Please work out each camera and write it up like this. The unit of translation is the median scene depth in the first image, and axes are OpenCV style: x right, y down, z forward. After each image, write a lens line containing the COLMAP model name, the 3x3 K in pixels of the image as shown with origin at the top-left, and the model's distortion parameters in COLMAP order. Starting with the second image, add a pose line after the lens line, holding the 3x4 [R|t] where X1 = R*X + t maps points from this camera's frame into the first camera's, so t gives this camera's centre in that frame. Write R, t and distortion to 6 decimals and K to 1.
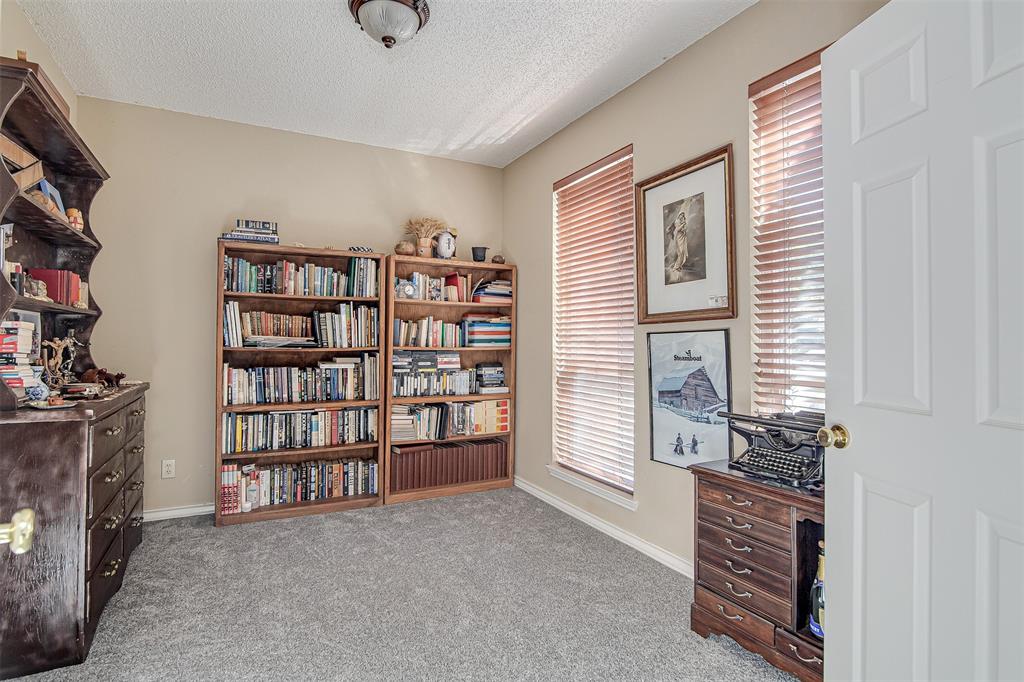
lens RADIAL K [[523.4, 0, 519.4], [0, 523.4, 335.5], [0, 0, 1]] dist [-0.012456, -0.002011]
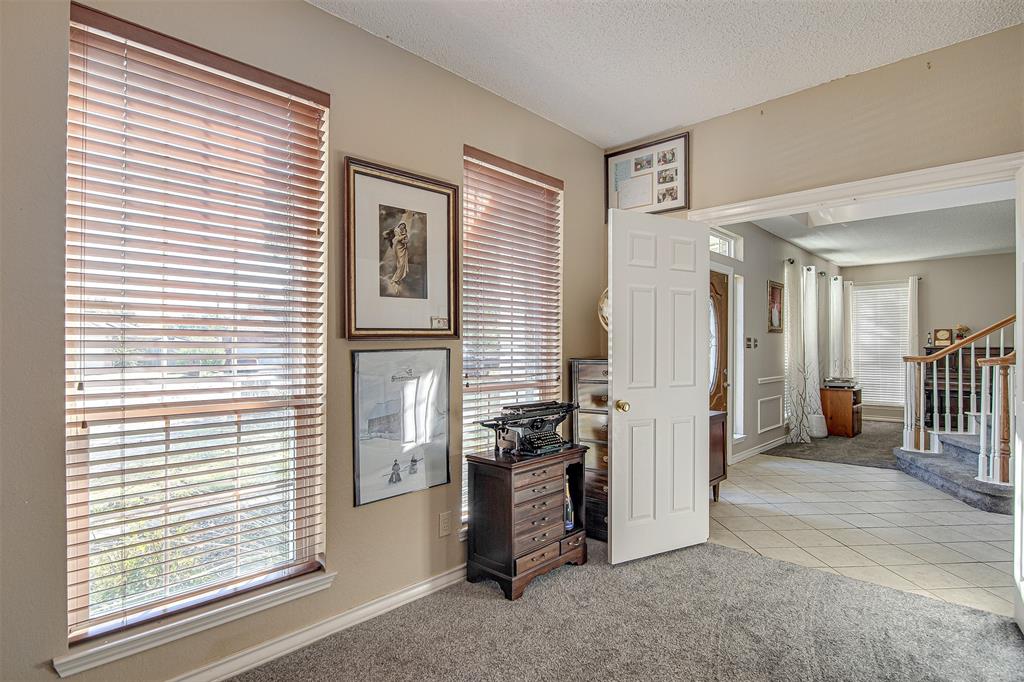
lens RADIAL K [[523.4, 0, 511.2], [0, 523.4, 348.9], [0, 0, 1]] dist [-0.012456, -0.002011]
pose [[-0.311200, -0.008116, 0.950310, -0.594714], [-0.014339, 0.999890, 0.003843, -0.014988], [-0.950236, -0.012431, -0.311282, 1.024855]]
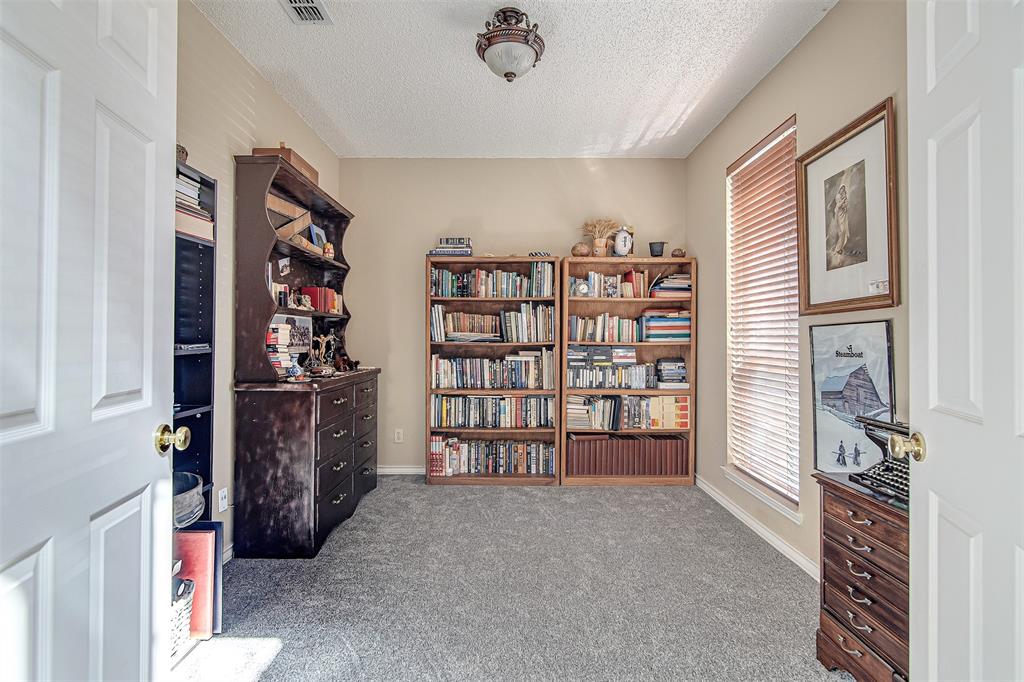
lens RADIAL K [[523.4, 0, 513.5], [0, 523.4, 335.8], [0, 0, 1]] dist [-0.012456, -0.002011]
pose [[0.883527, -0.004668, -0.468356, 0.215186], [0.008309, 0.999949, 0.005708, 0.002976], [0.468306, -0.008935, 0.883521, -0.016695]]
